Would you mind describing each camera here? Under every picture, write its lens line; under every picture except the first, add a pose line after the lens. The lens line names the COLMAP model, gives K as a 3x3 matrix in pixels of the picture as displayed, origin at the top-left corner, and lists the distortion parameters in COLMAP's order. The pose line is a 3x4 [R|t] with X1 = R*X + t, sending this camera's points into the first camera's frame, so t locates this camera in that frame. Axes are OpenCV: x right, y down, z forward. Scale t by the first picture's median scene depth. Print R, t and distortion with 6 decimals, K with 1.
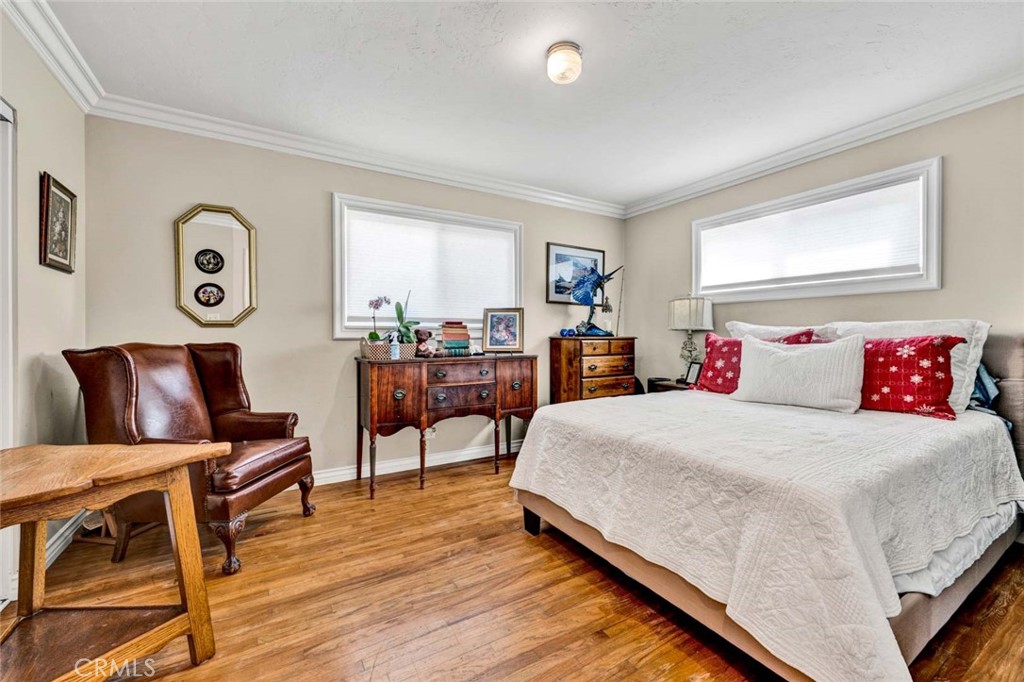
lens RADIAL K [[413.7, 0, 508.8], [0, 413.7, 335.6], [0, 0, 1]] dist [-0.000189, 0.000020]
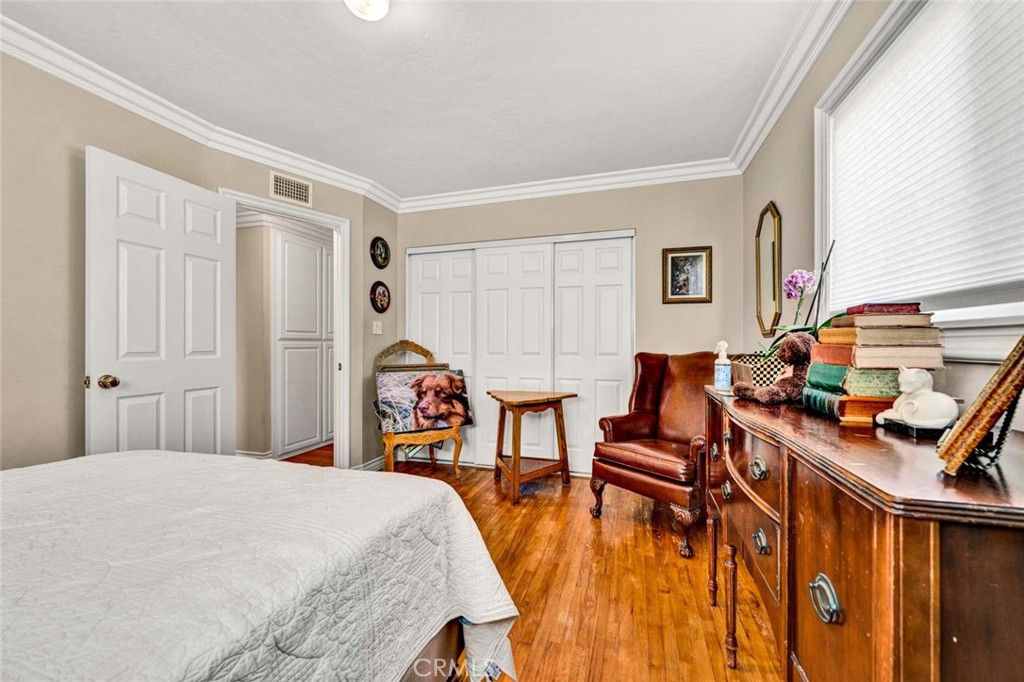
lens RADIAL K [[413.7, 0, 508.8], [0, 413.7, 335.6], [0, 0, 1]] dist [-0.000189, 0.000020]
pose [[-0.746083, -0.009896, -0.665779, 0.407125], [-0.001915, 0.999917, -0.012716, -0.007143], [0.665850, -0.008212, -0.746040, 1.594307]]
